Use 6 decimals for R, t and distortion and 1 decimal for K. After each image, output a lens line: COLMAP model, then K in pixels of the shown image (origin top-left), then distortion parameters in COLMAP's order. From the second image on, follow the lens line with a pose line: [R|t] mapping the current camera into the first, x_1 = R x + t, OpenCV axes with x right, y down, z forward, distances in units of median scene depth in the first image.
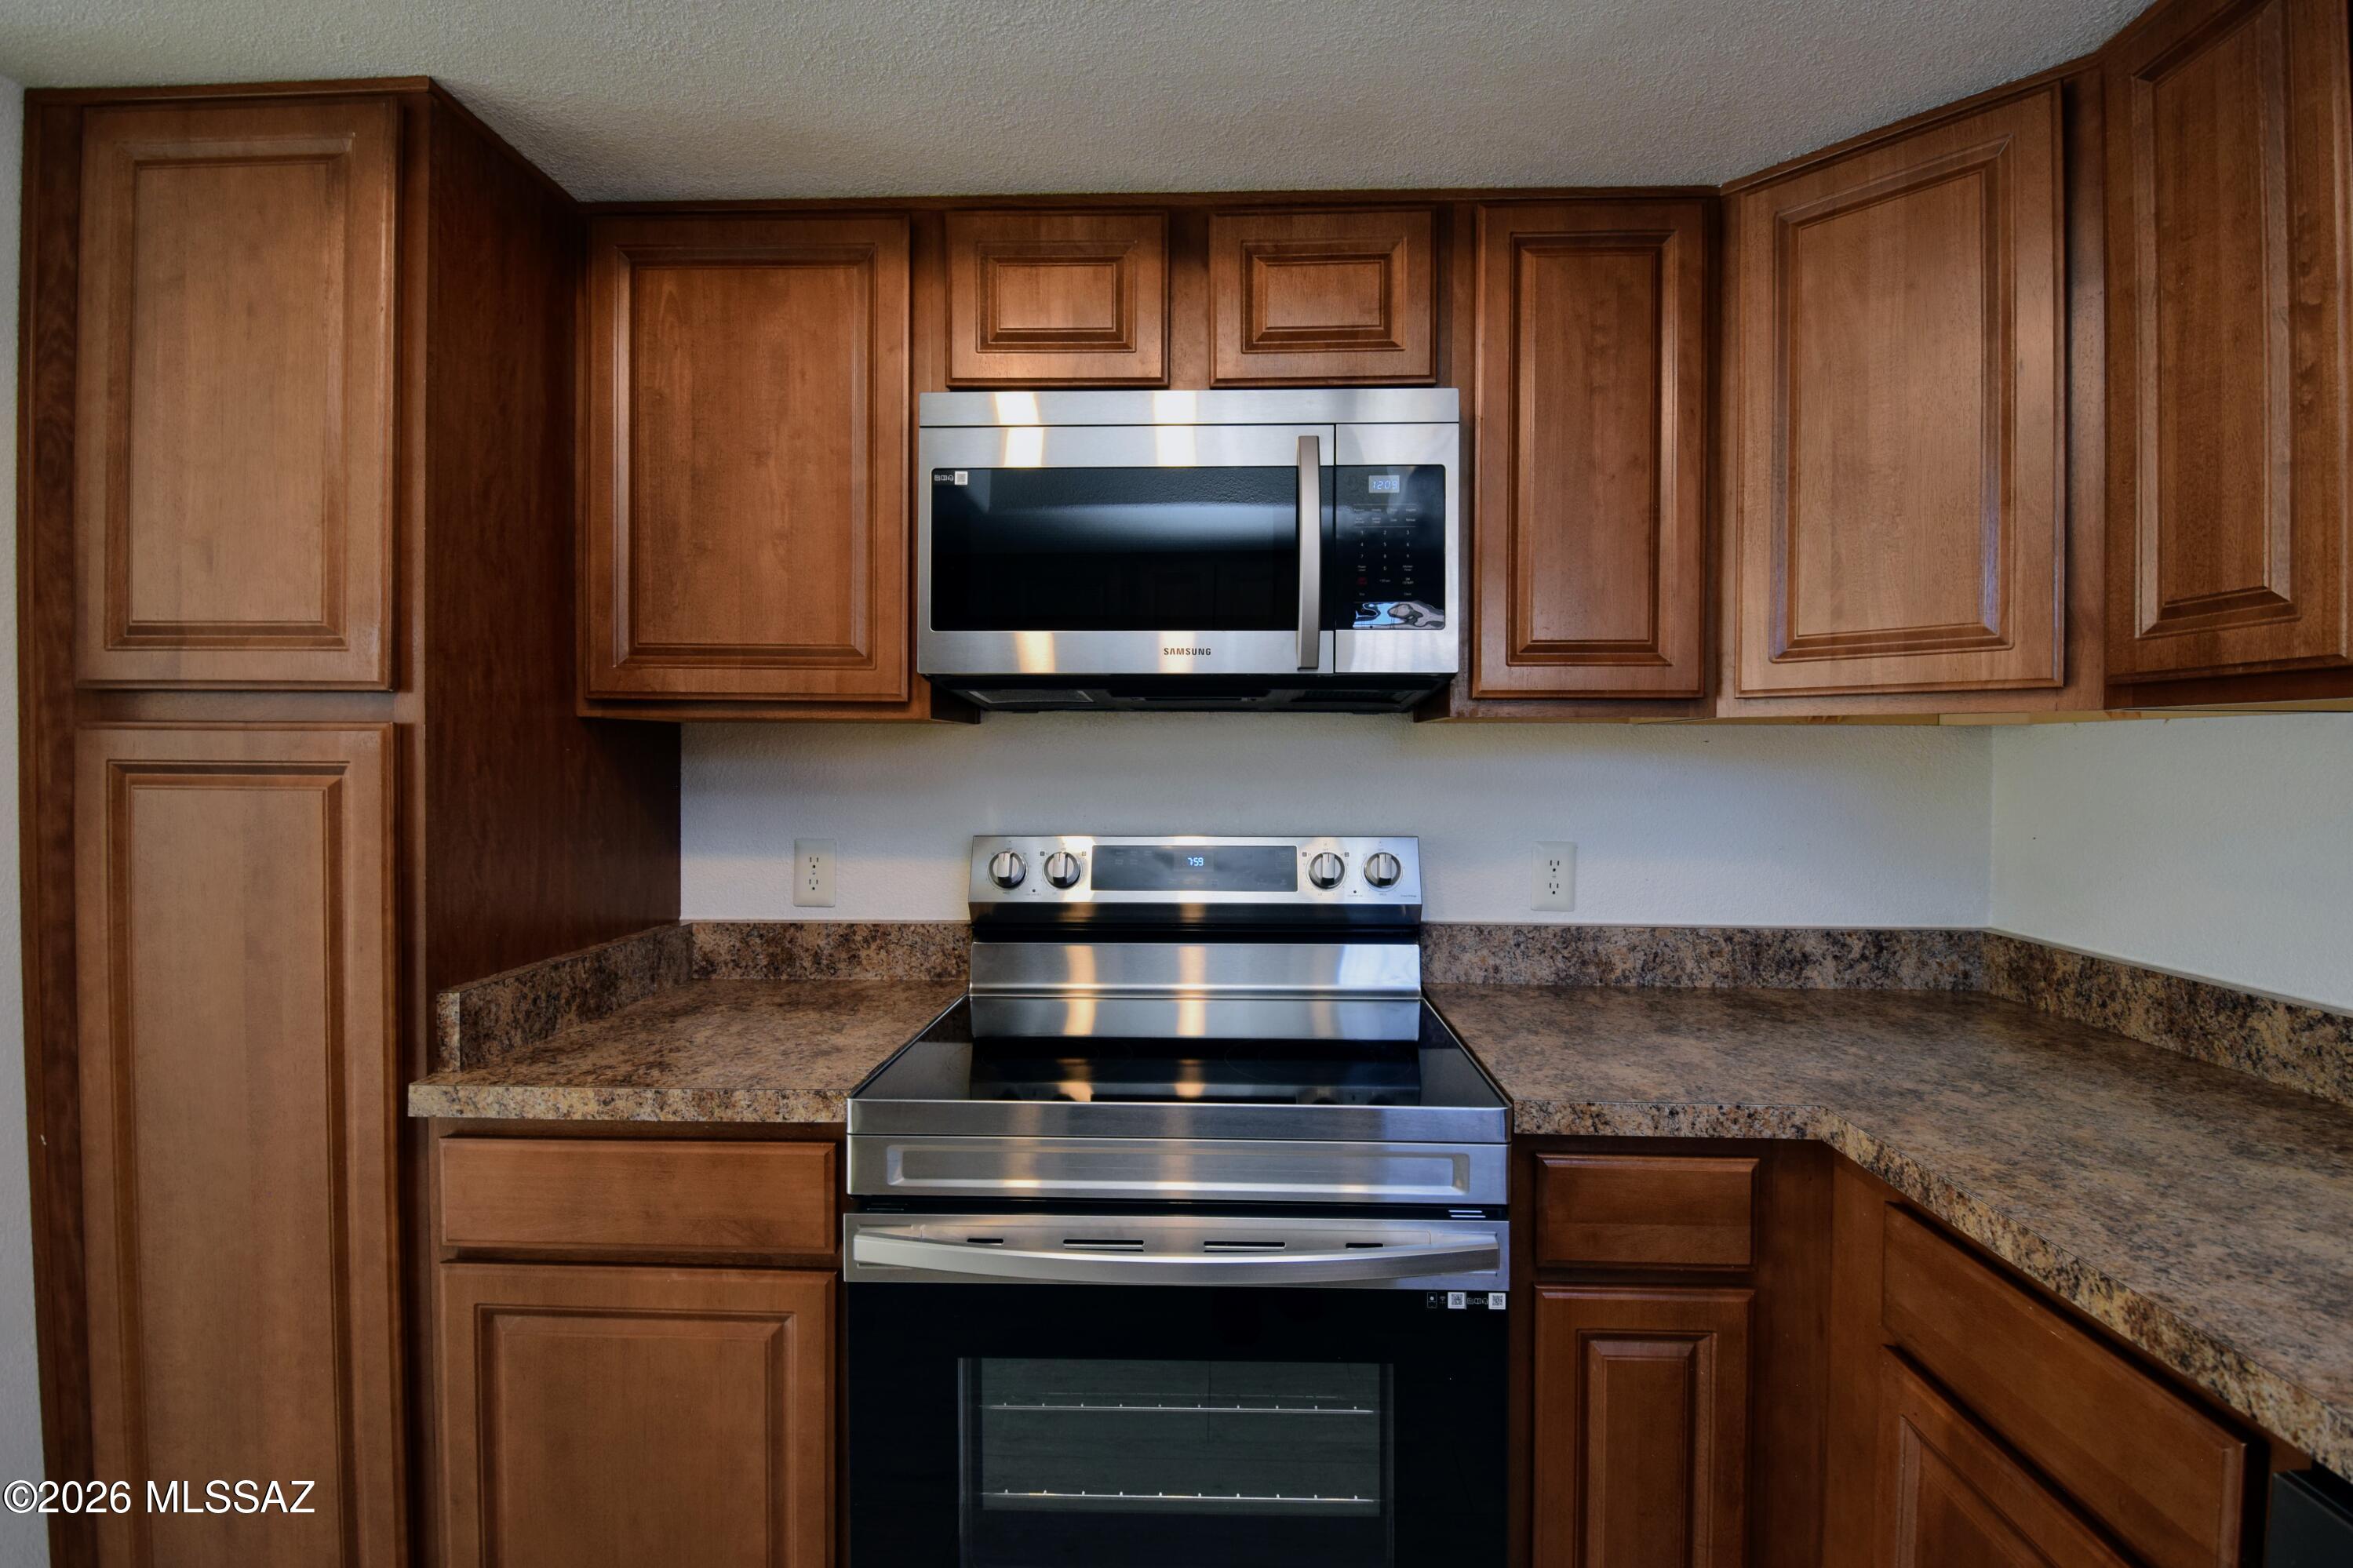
lens RADIAL K [[1041.6, 0, 1184.9], [0, 1041.6, 768.3], [0, 0, 1]] dist [0.013103, -0.022431]
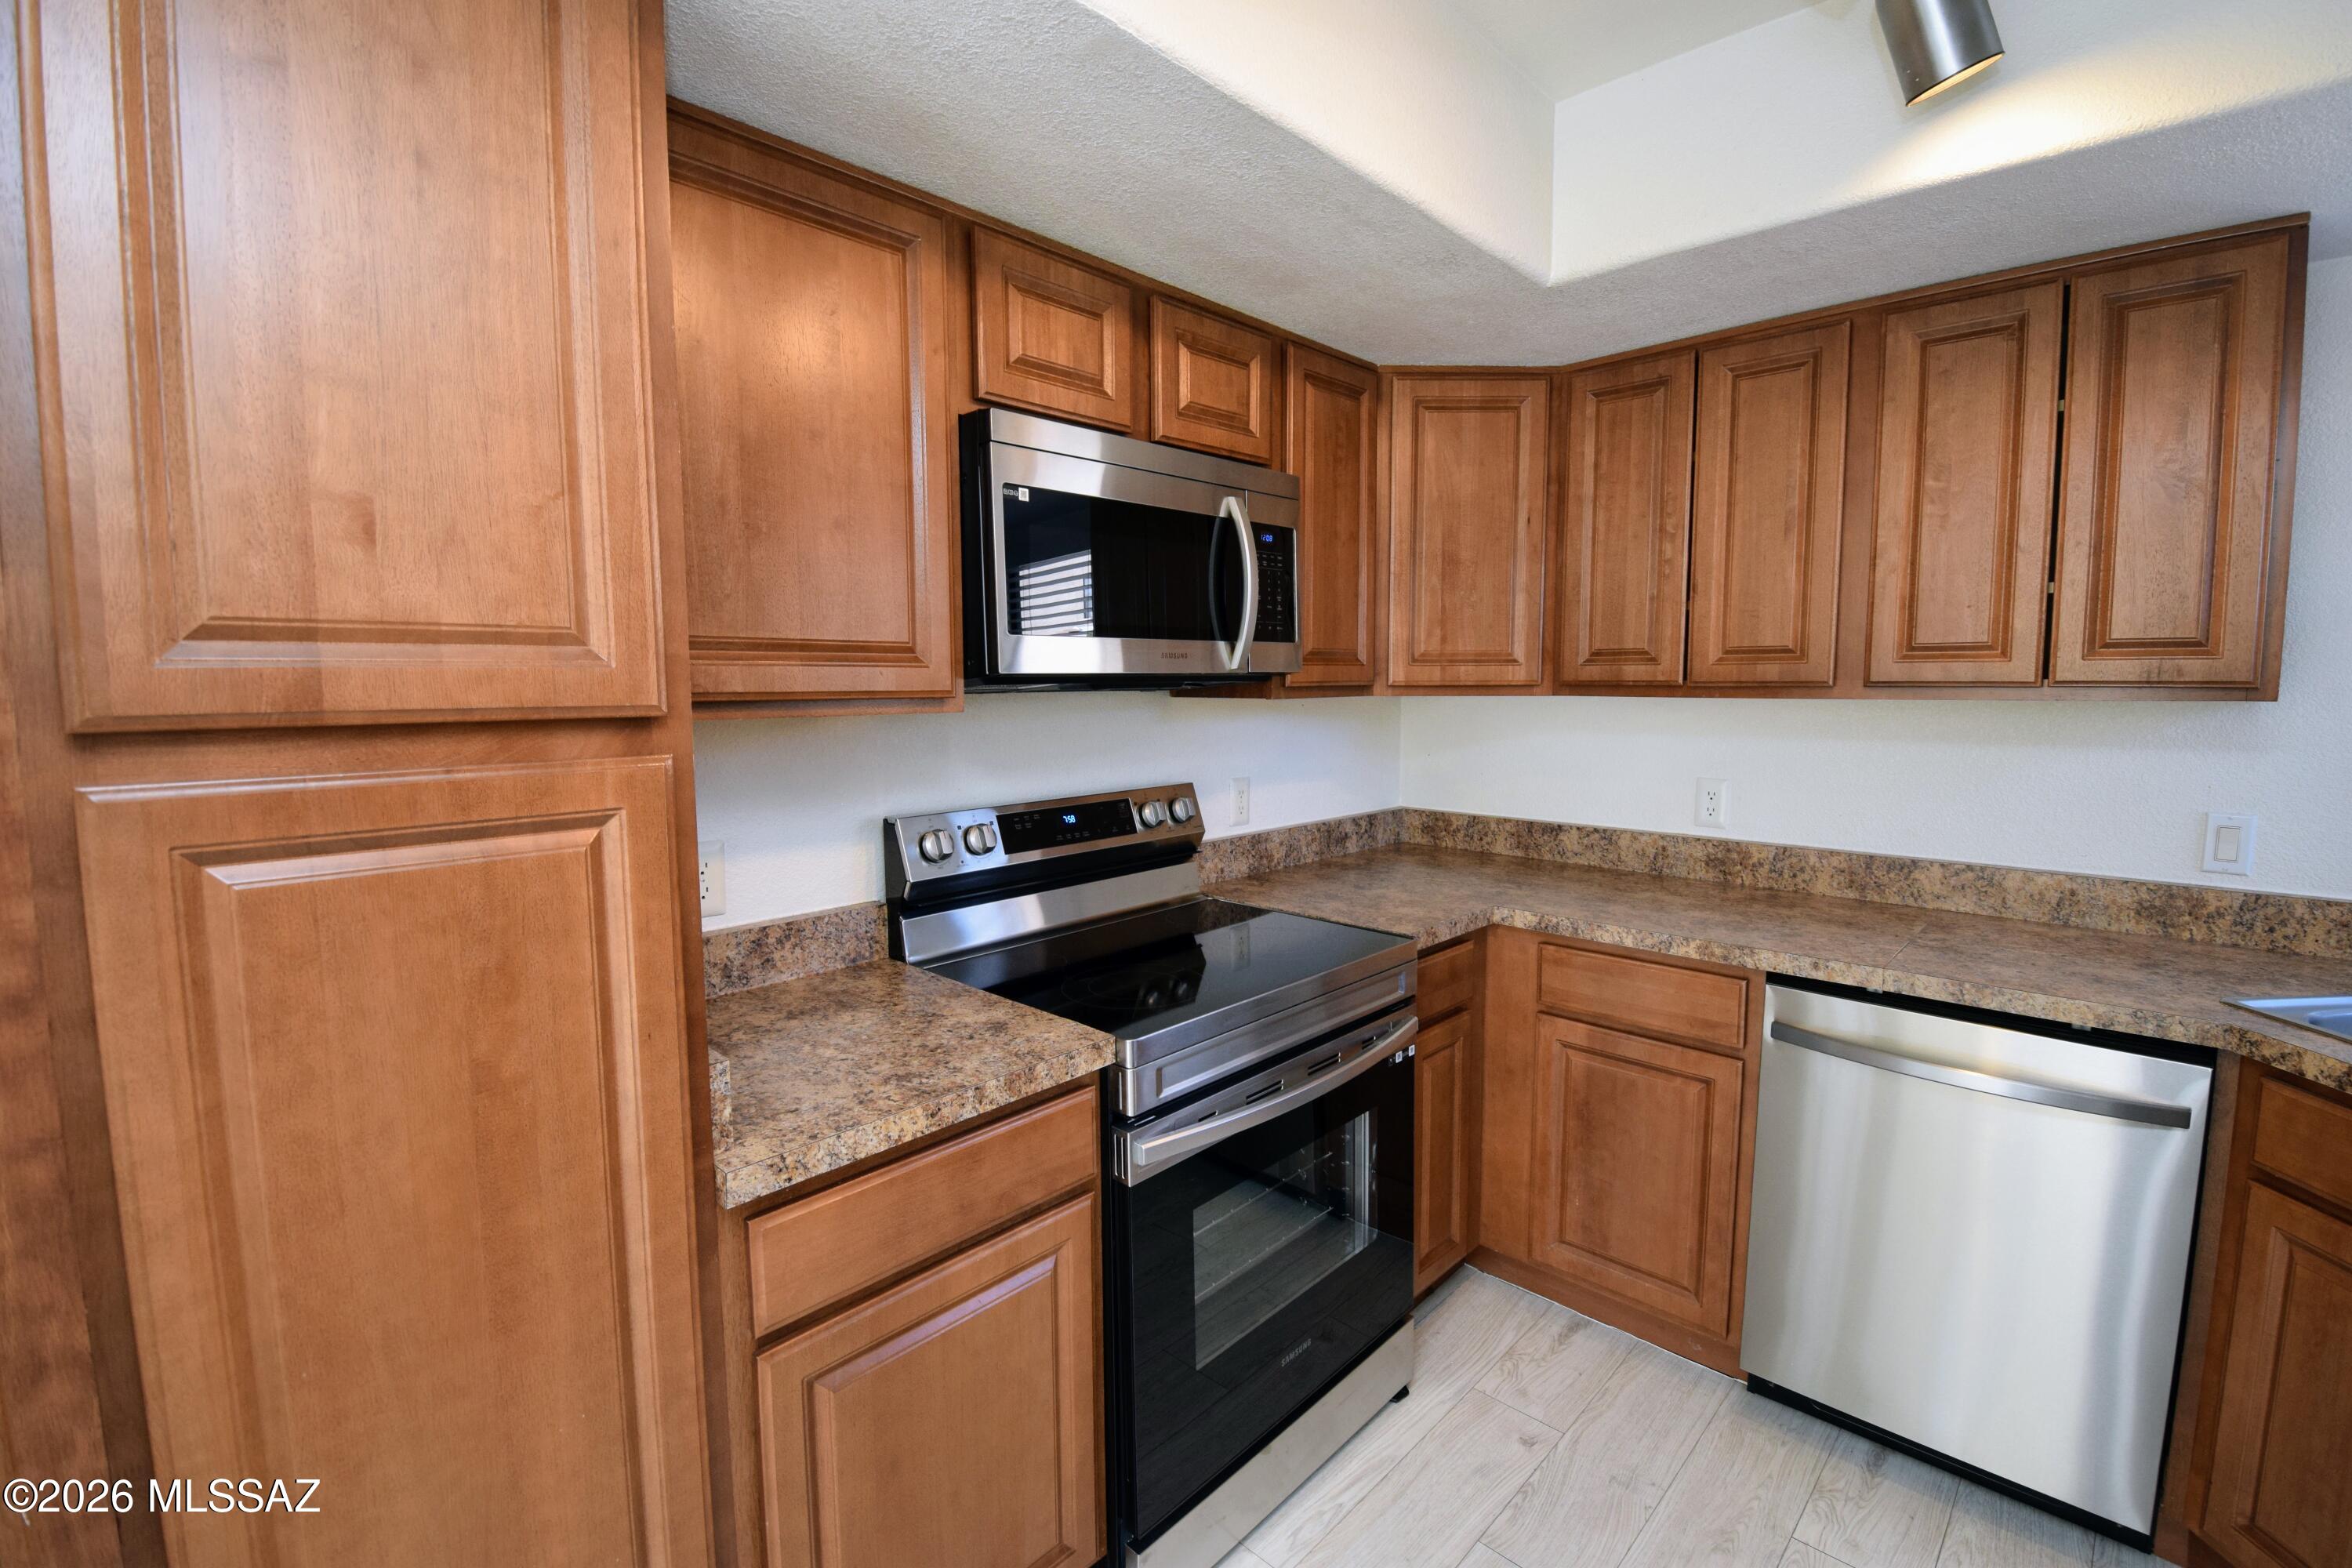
lens RADIAL K [[1041.3, 0, 1184.4], [0, 1041.3, 768.3], [0, 0, 1]] dist [0.013103, -0.022431]
pose [[0.659827, -0.075200, 0.747645, -1.061630], [0.015020, 0.996101, 0.086935, -0.094462], [-0.751267, -0.046132, 0.658384, 0.153961]]
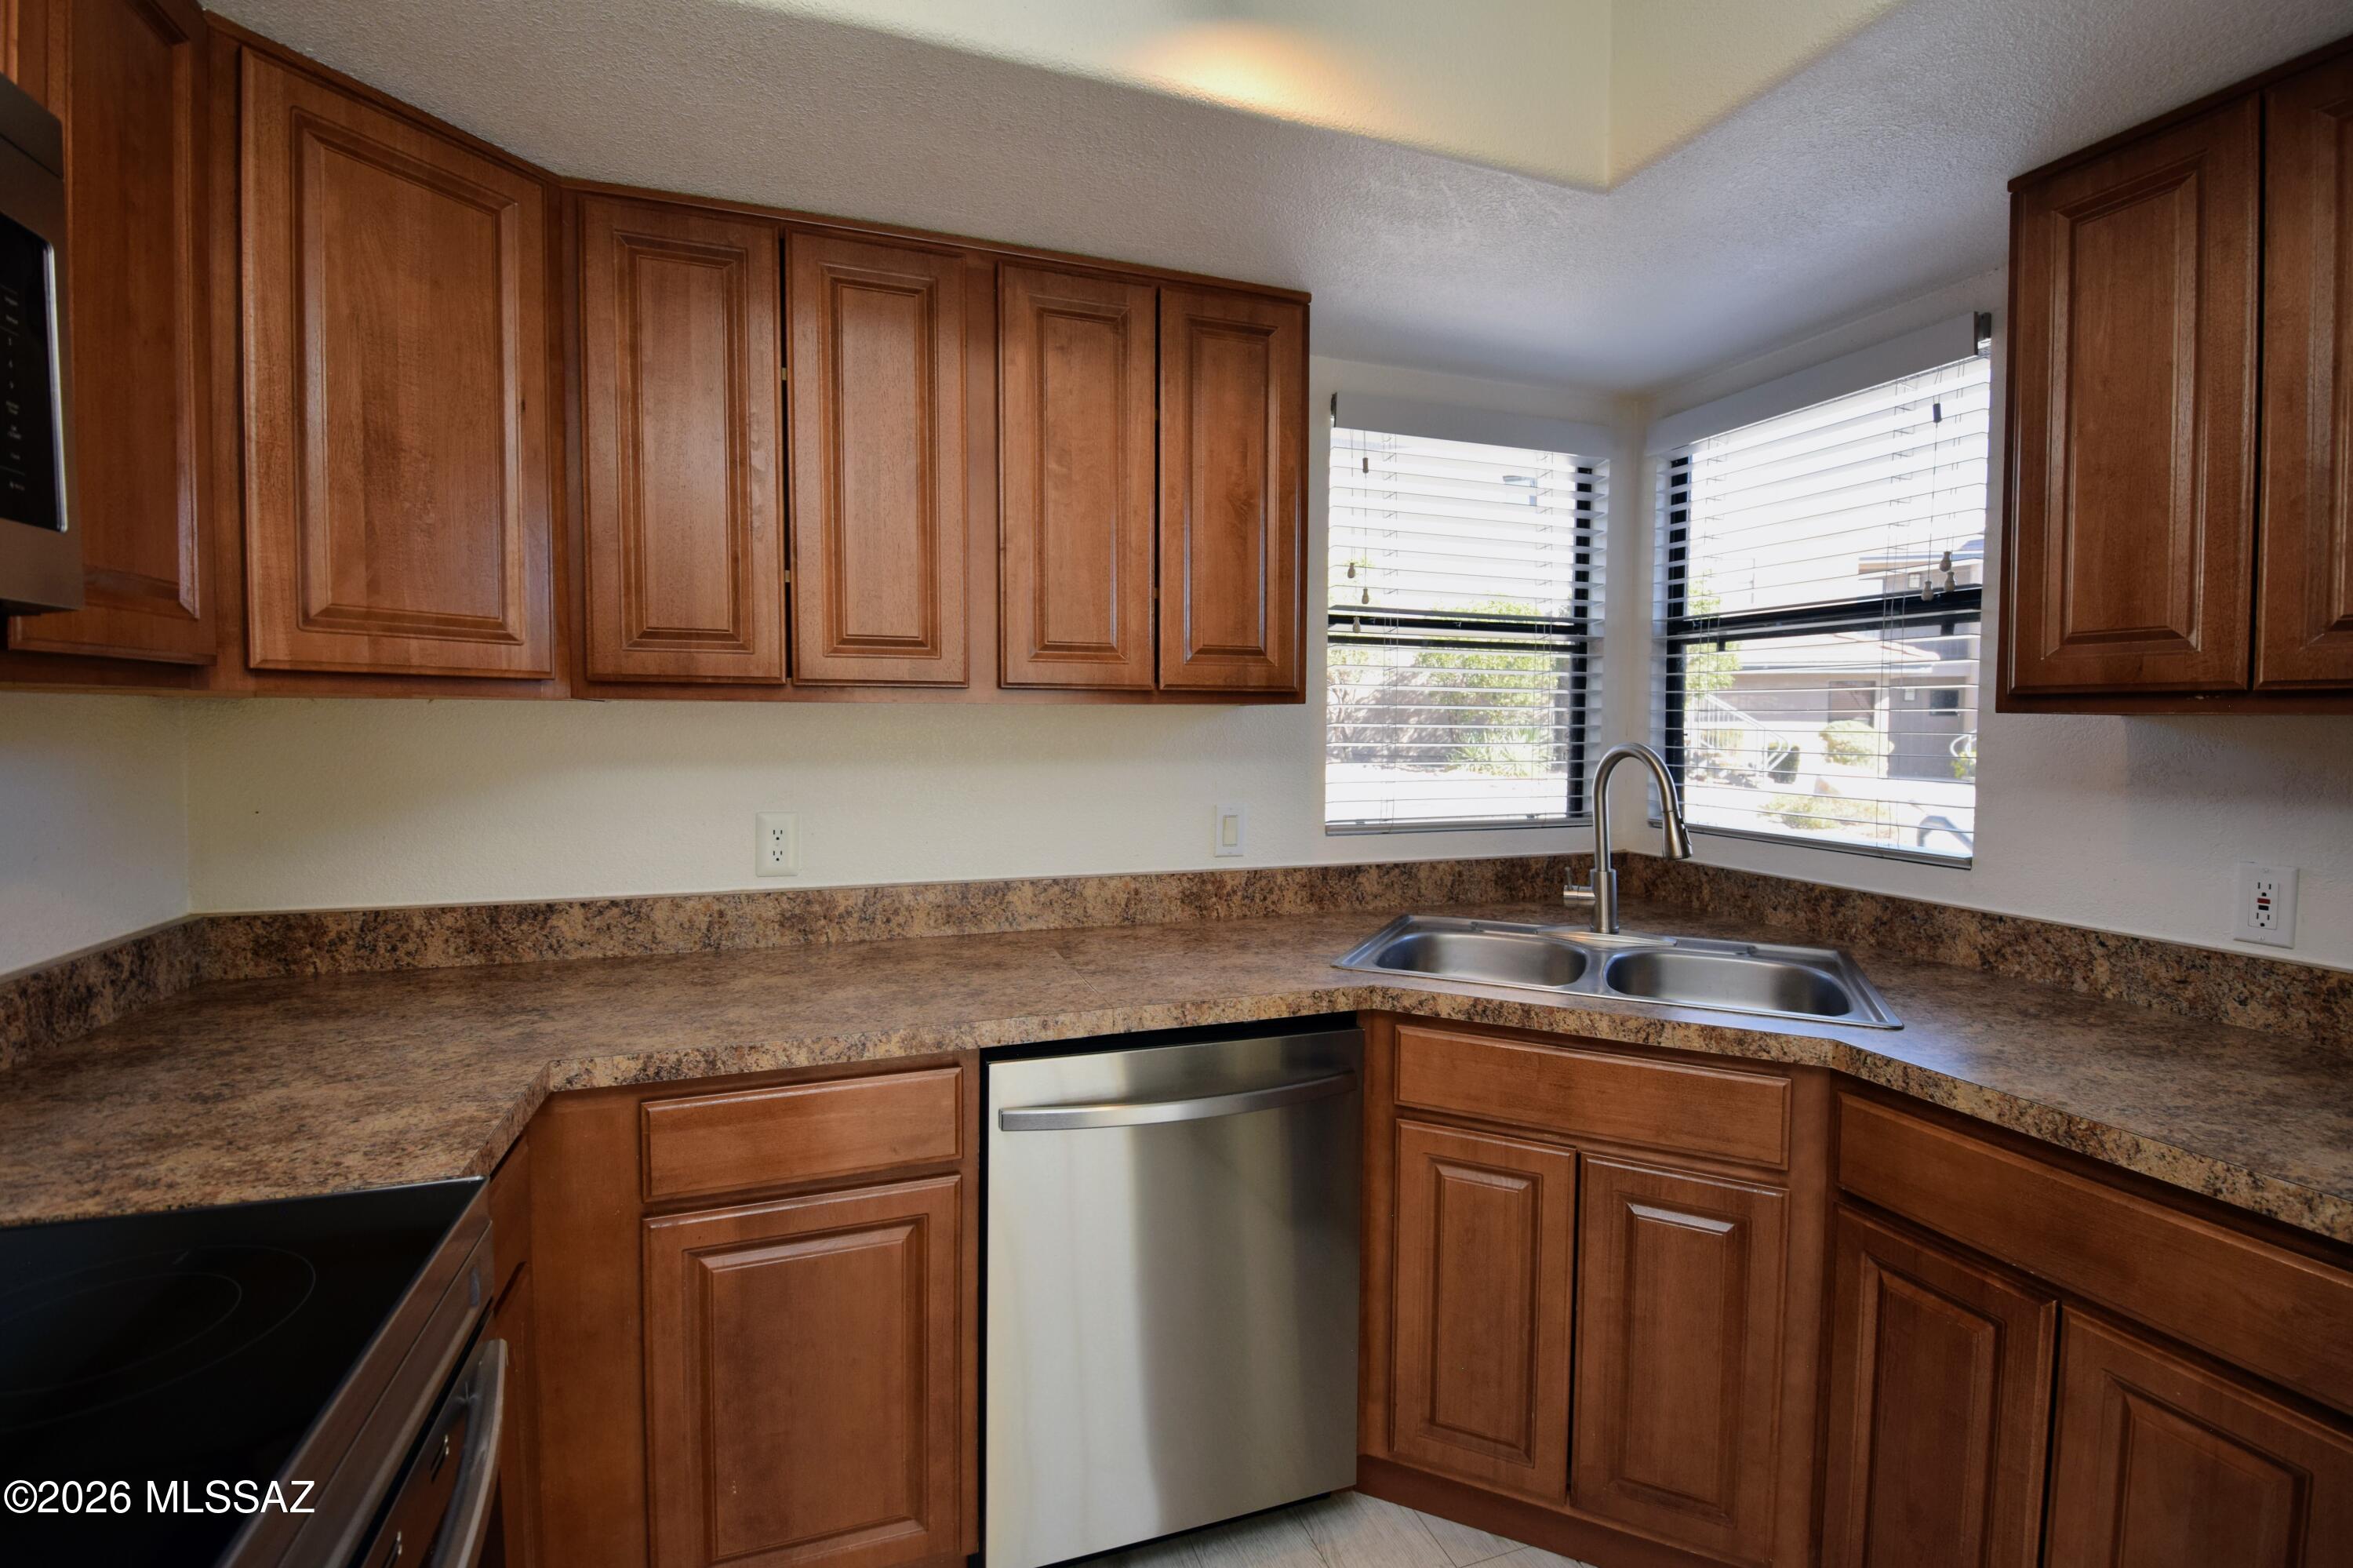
lens RADIAL K [[1045.4, 0, 1210.9], [0, 1045.4, 768.0], [0, 0, 1]] dist [0.007002, -0.018406]
pose [[-0.388544, -0.049733, 0.920087, -0.575865], [0.001150, 0.998515, 0.054457, -0.036015], [-0.921429, 0.022217, -0.387910, 0.695026]]
